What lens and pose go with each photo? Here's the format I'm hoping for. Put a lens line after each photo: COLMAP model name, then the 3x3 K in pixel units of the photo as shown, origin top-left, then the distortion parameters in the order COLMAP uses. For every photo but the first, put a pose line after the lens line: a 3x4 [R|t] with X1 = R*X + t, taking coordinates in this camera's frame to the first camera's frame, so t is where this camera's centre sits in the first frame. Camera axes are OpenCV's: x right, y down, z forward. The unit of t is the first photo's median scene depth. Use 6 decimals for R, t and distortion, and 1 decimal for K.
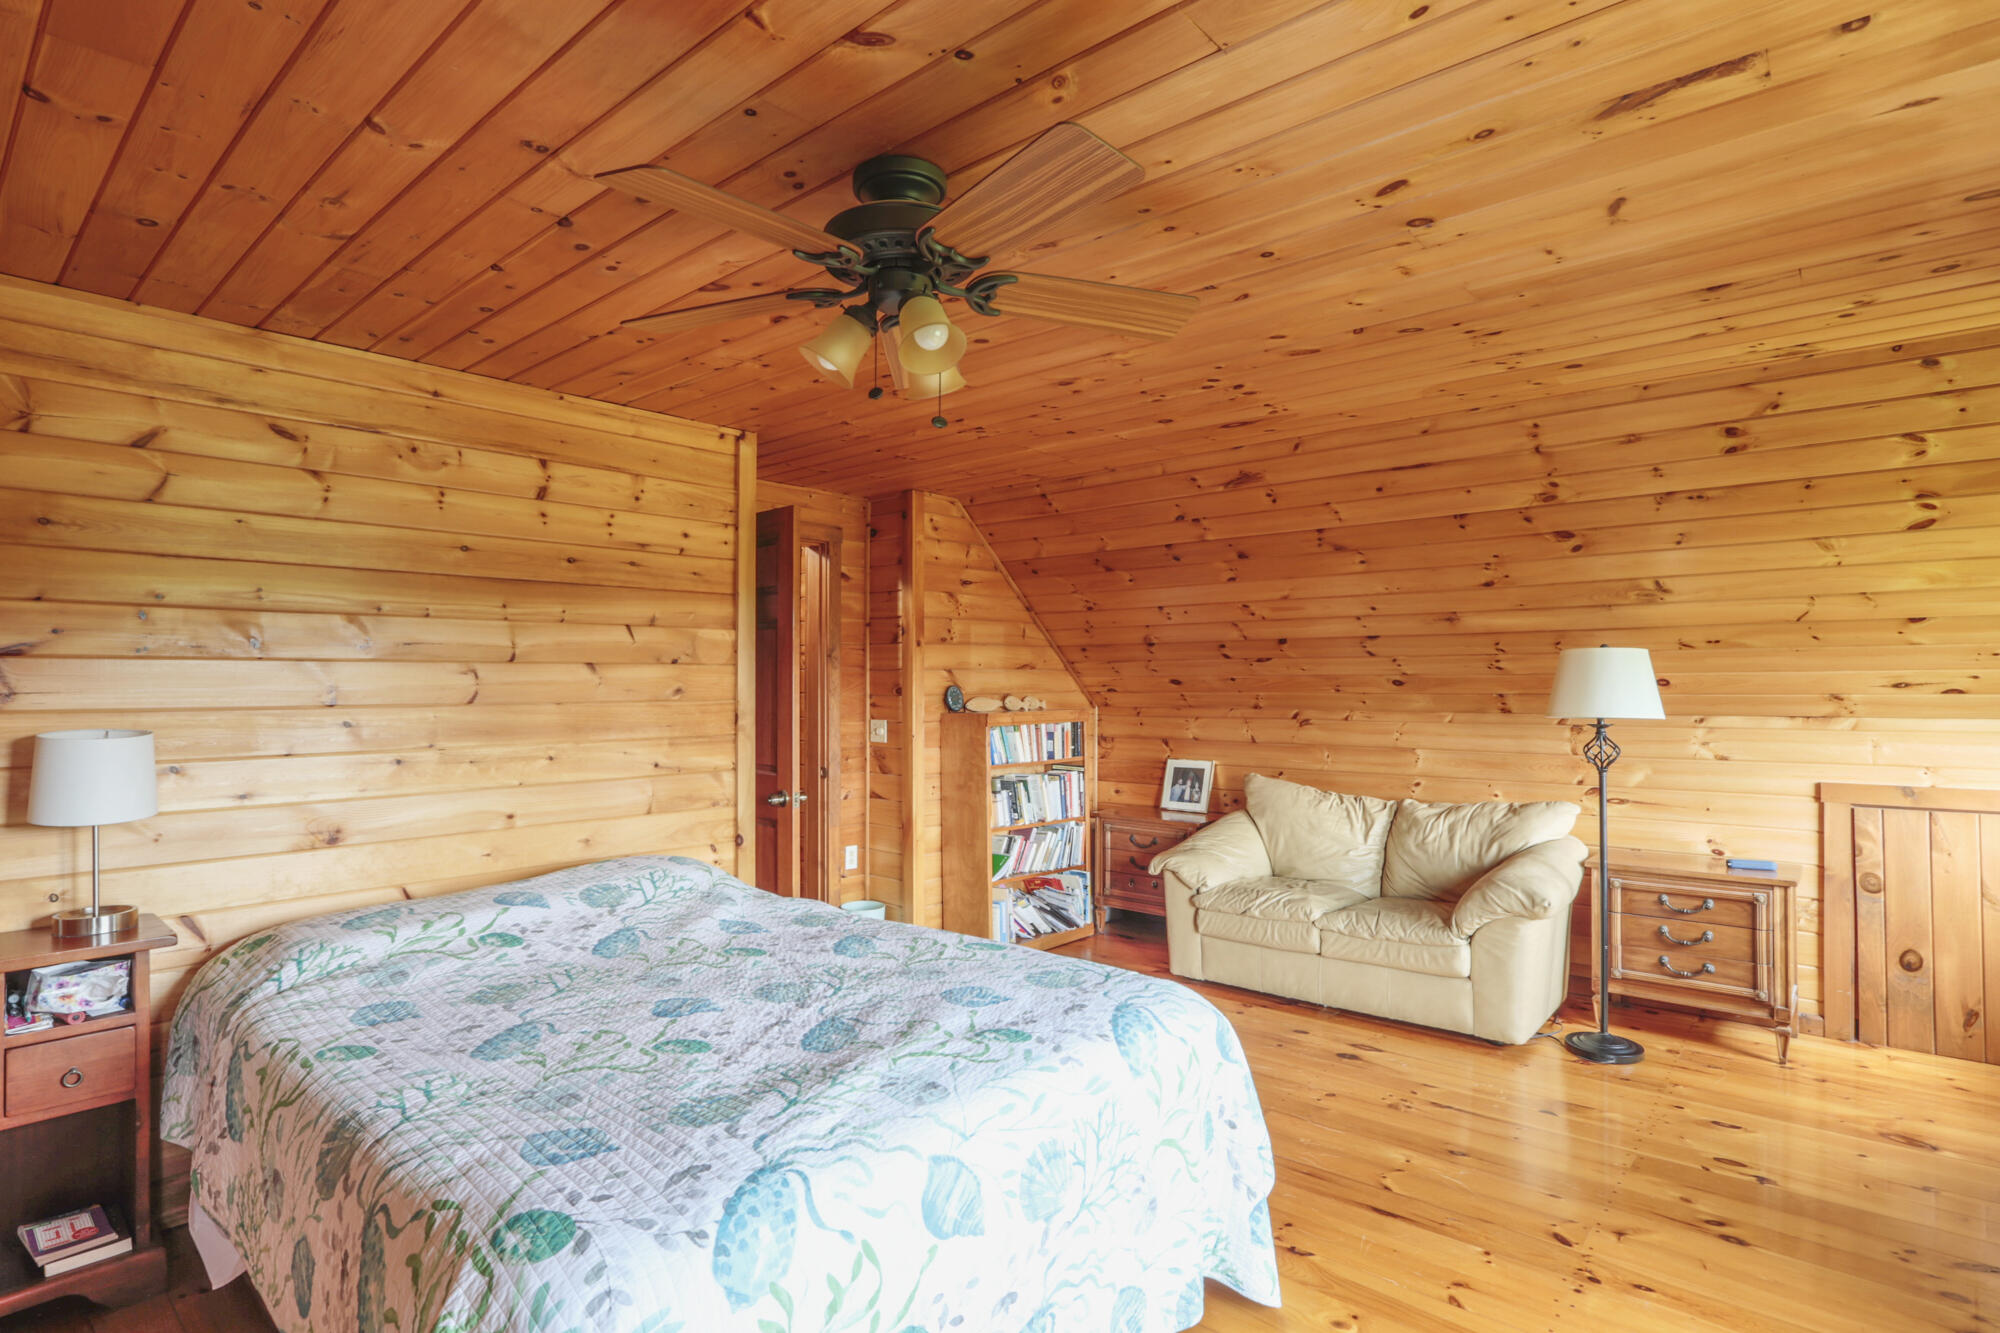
lens RADIAL K [[990.5, 0, 1000.0], [0, 990.5, 666.5], [0, 0, 1]] dist [0.000043, 0.000183]
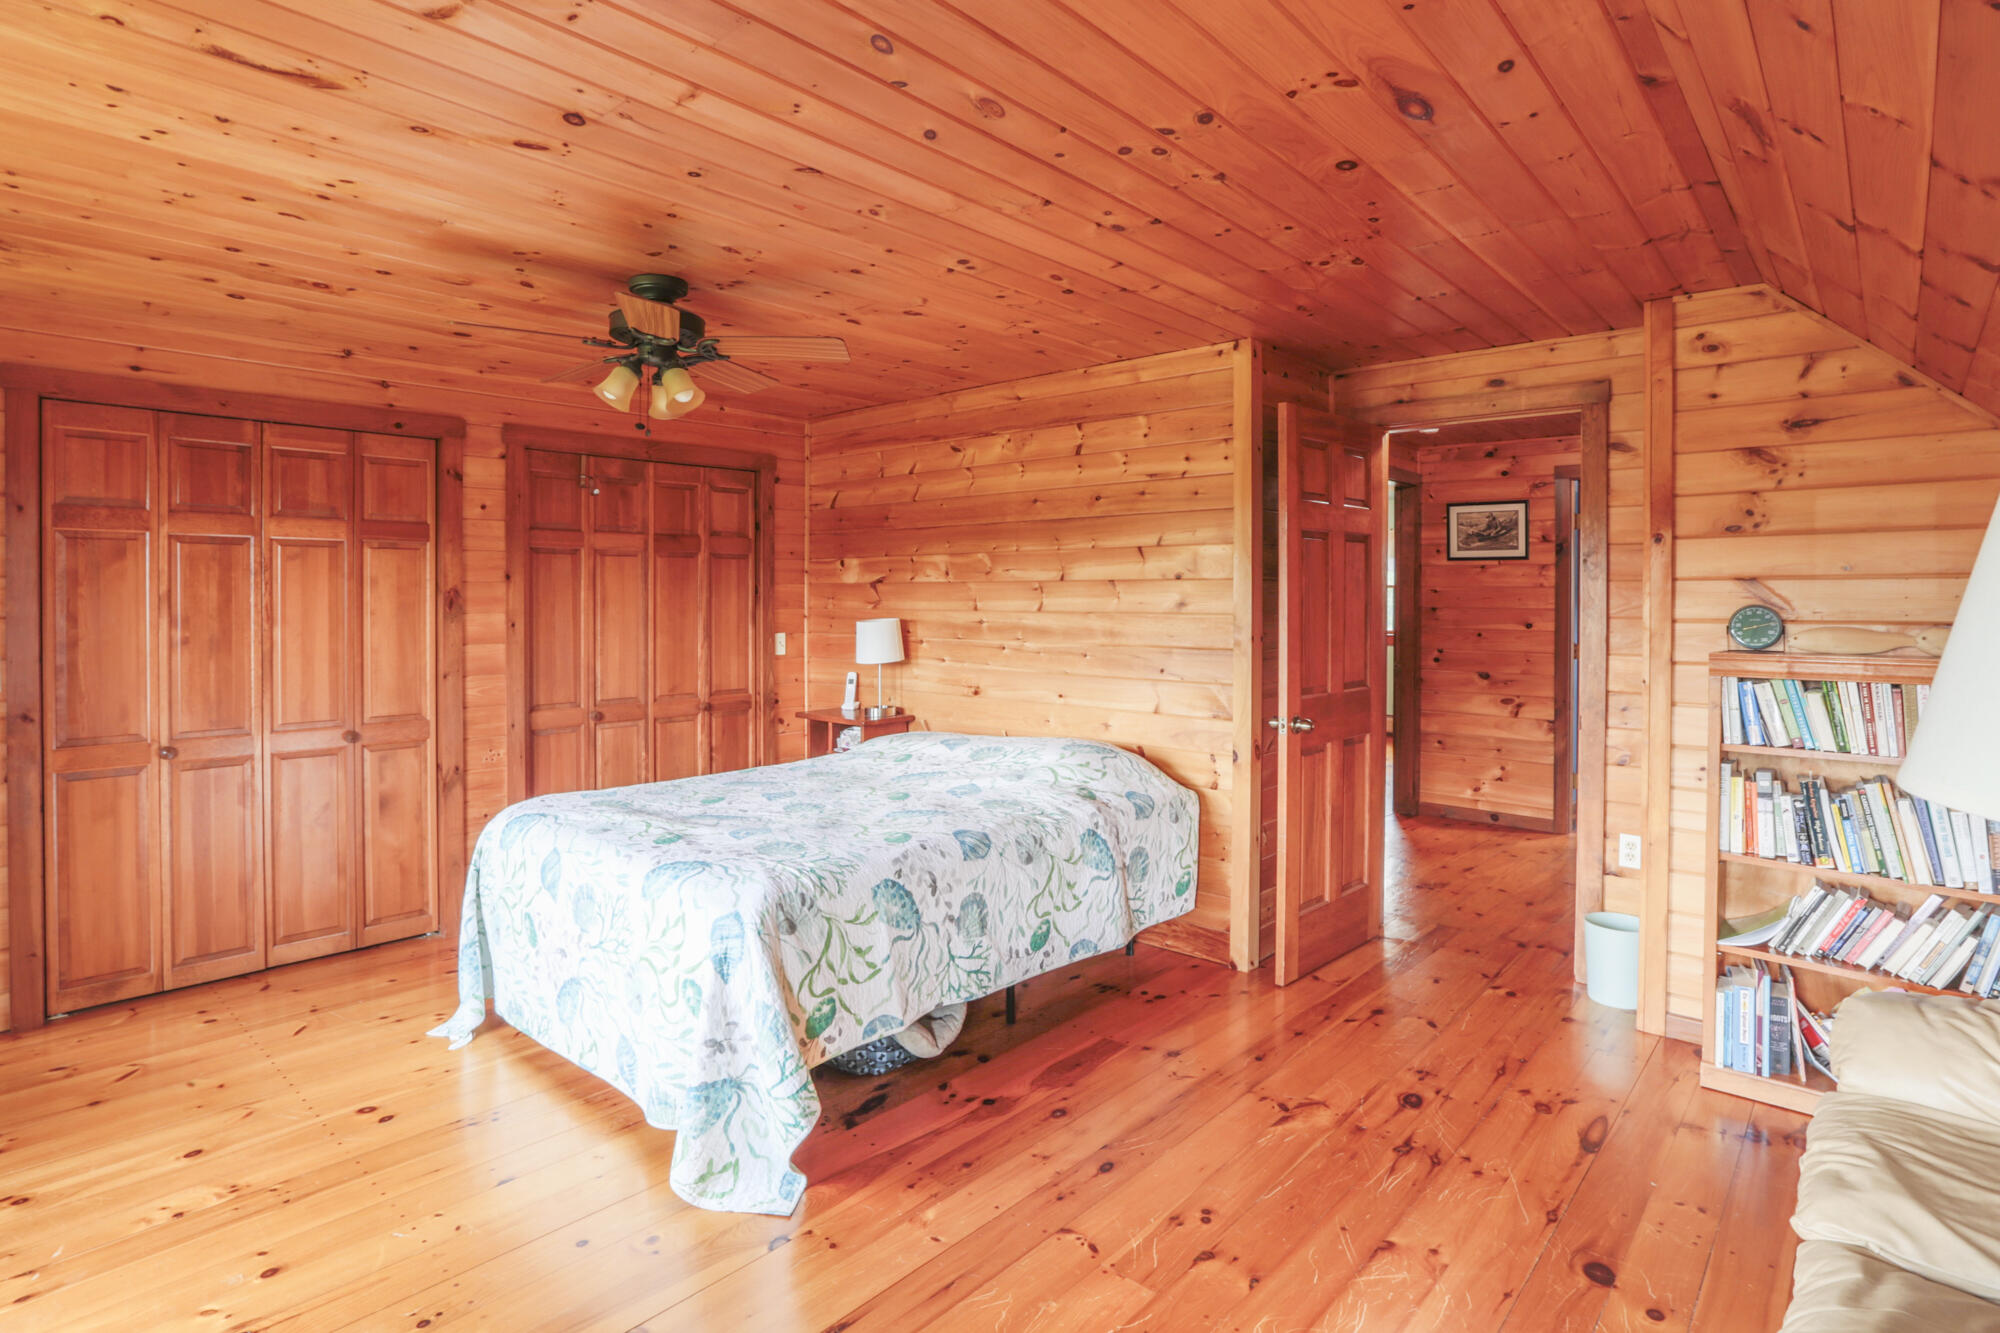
lens RADIAL K [[1045.4, 0, 998.0], [0, 1045.4, 610.0], [0, 0, 1]] dist [-0.002462, -0.000579]
pose [[0.003318, 0.011232, -0.999931, 0.826419], [0.007649, 0.999907, 0.011257, 0.016320], [0.999965, -0.007686, 0.003232, 0.796757]]
